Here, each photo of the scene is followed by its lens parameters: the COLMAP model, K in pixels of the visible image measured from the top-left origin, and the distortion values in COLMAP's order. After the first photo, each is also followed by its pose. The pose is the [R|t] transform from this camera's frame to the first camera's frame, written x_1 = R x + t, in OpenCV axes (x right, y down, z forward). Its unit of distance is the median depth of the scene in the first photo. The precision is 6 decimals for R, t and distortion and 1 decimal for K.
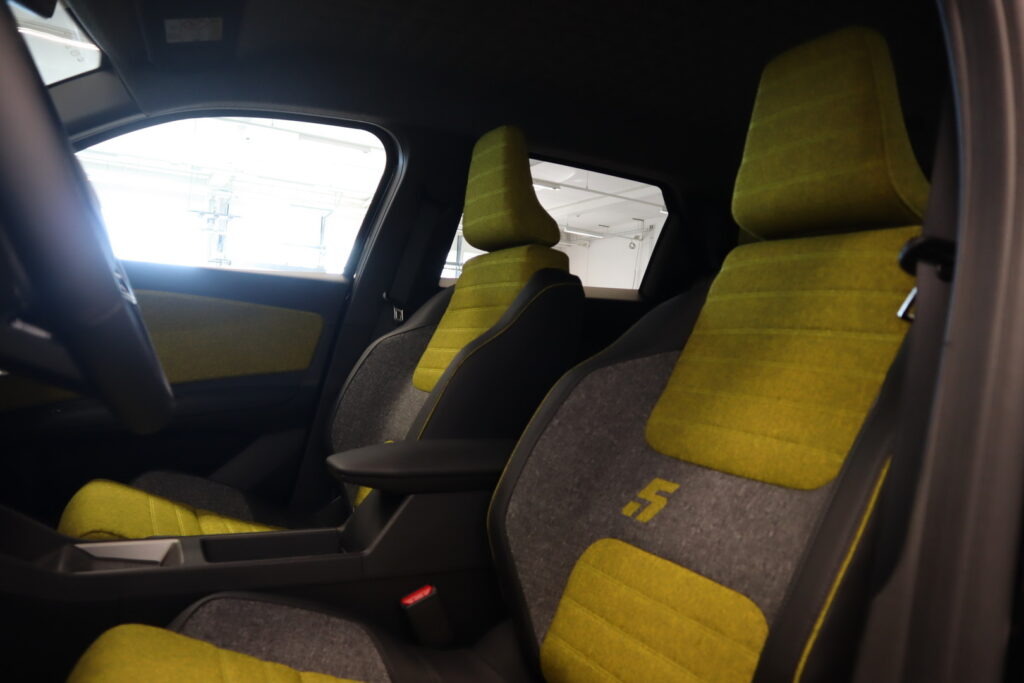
lens RADIAL K [[694.3, 0, 512.0], [0, 694.3, 341.5], [0, 0, 1]] dist [-0.092915, 0.000710]
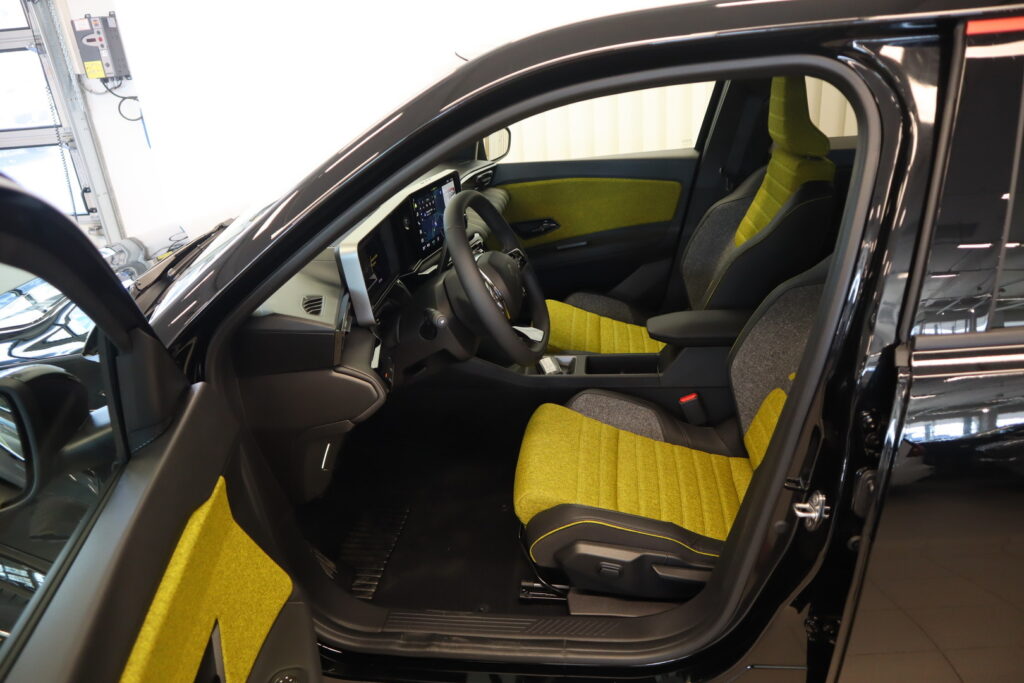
lens RADIAL K [[694.3, 0, 512.0], [0, 694.3, 341.5], [0, 0, 1]] dist [-0.092915, 0.000710]
pose [[0.801940, 0.121710, -0.584876, 0.576883], [0.127213, 0.921782, 0.366243, -0.545984], [0.583703, -0.368109, 0.723731, -0.632548]]
